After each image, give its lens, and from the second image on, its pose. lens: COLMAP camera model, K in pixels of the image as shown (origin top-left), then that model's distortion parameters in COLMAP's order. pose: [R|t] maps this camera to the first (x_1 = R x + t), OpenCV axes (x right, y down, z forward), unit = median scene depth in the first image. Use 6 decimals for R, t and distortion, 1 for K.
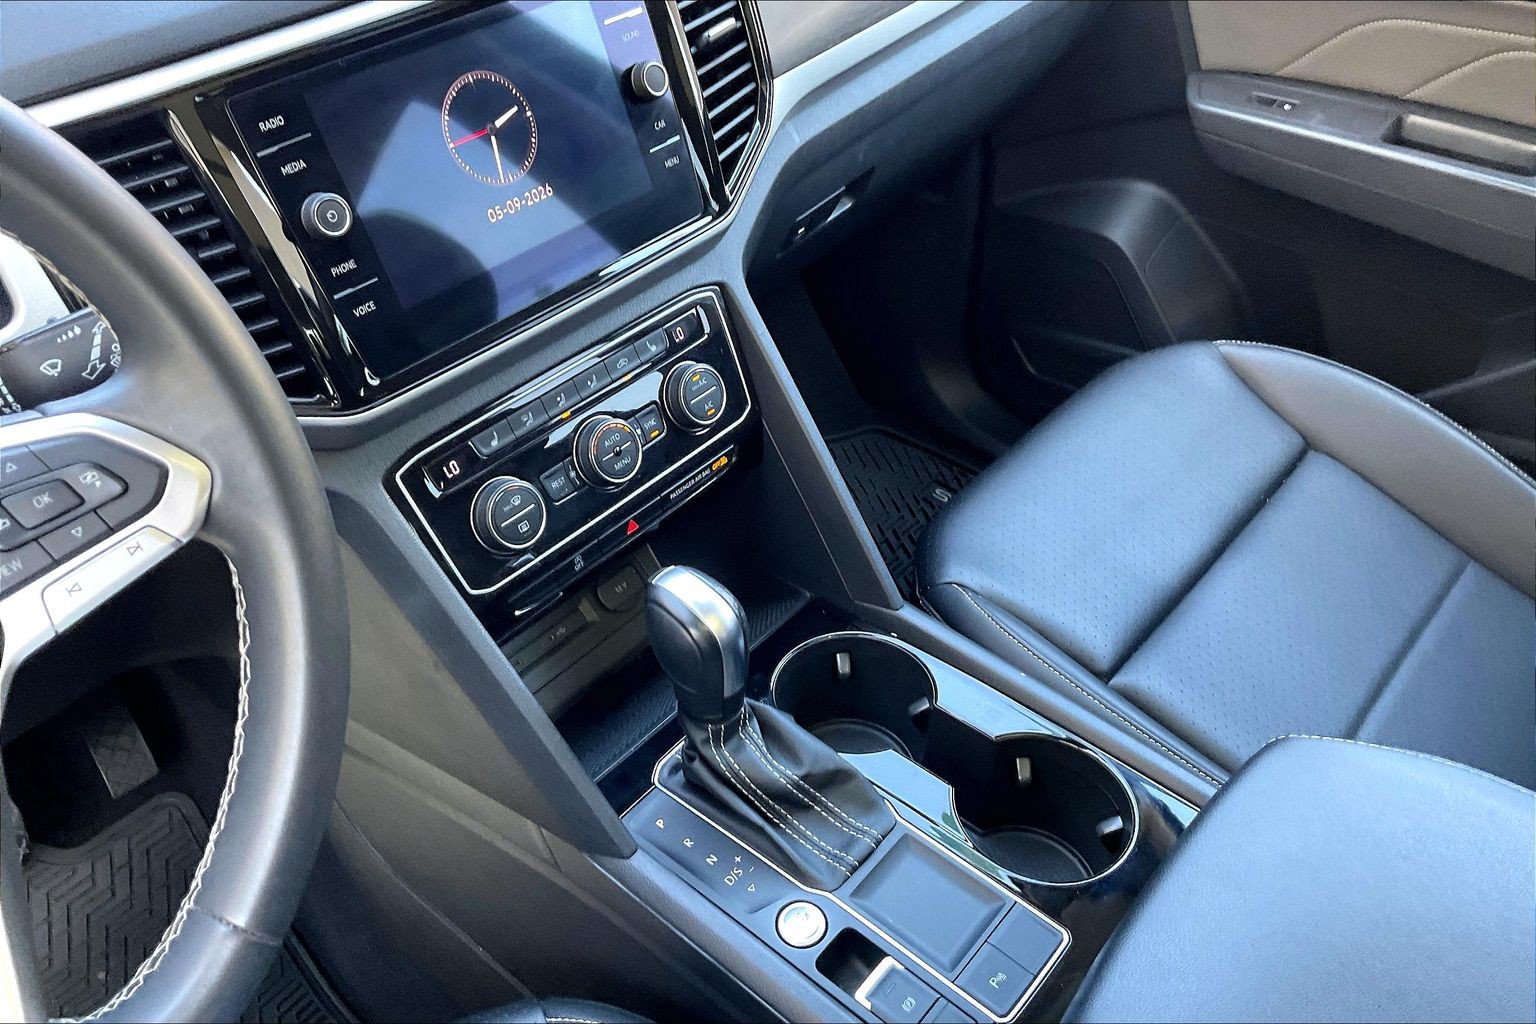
lens RADIAL K [[1291.8, 0, 761.2], [0, 1291.8, 508.2], [0, 0, 1]] dist [0.130950, -0.248392]
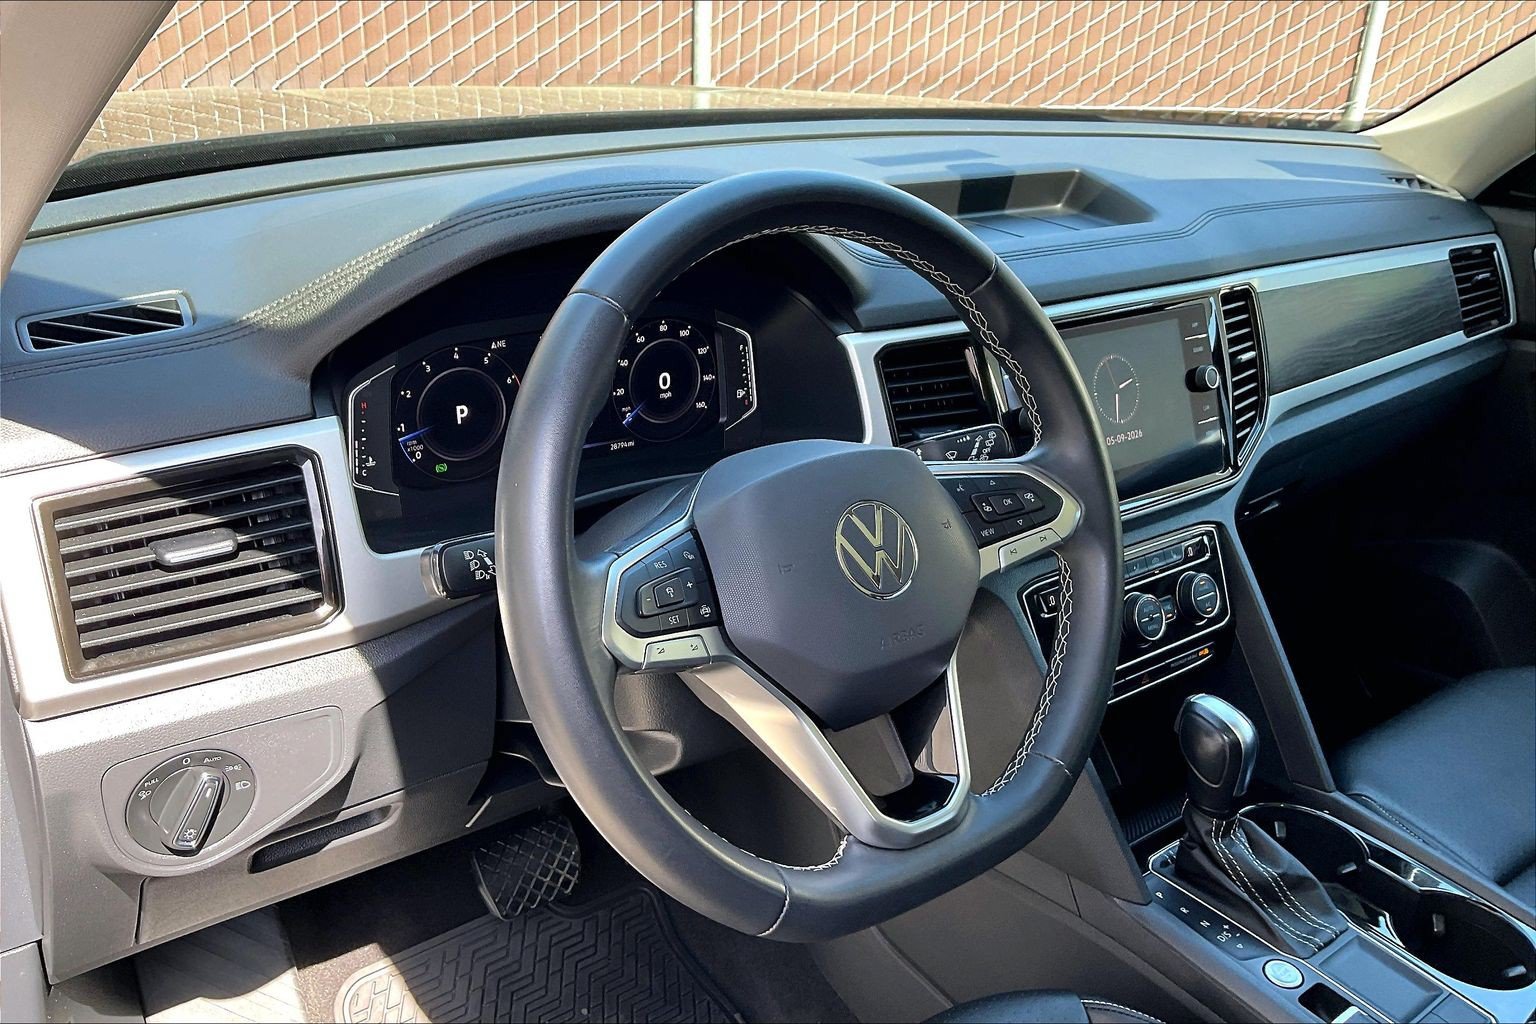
lens RADIAL K [[1291.8, 0, 761.2], [0, 1291.8, 508.2], [0, 0, 1]] dist [0.130950, -0.248392]
pose [[0.976405, 0.150104, -0.155247, -0.324112], [-0.187535, 0.945846, -0.264965, 0.299644], [0.107068, 0.287827, 0.951679, -0.424046]]
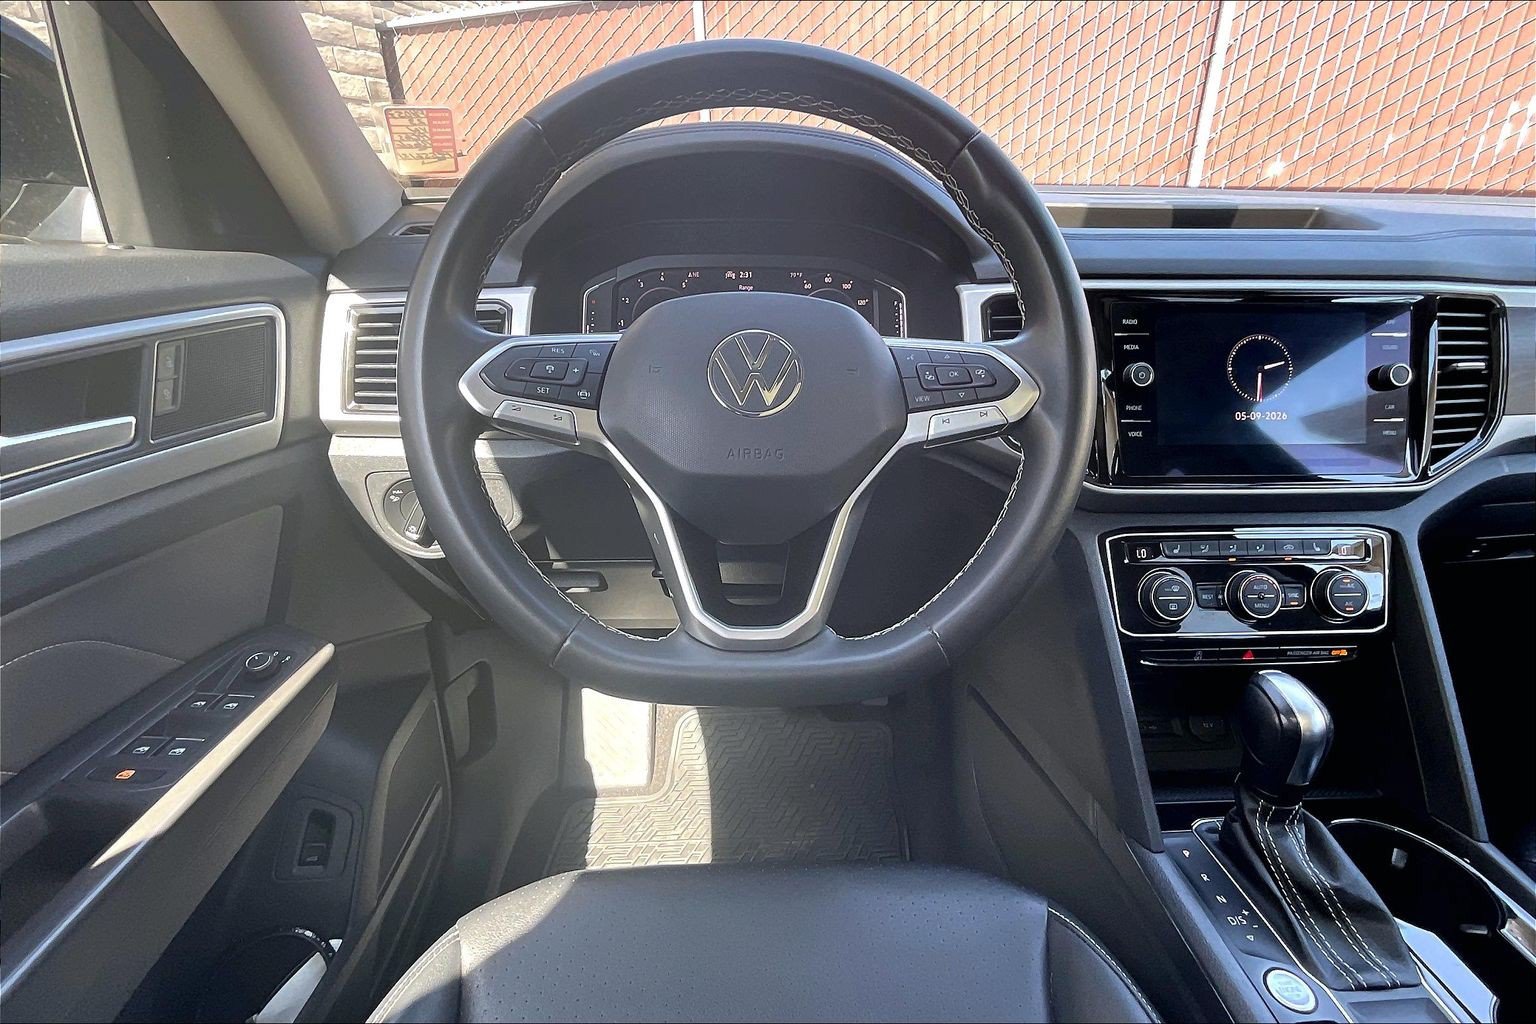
lens RADIAL K [[702.3, 0, 768.0], [0, 702.3, 512.0], [0, 0, 1]] dist [-0.005869, 0.008198]
pose [[0.688162, 0.300325, -0.660483, -0.003218], [-0.477245, 0.873031, -0.100274, 0.213243], [0.546507, 0.384217, 0.744115, 0.097329]]
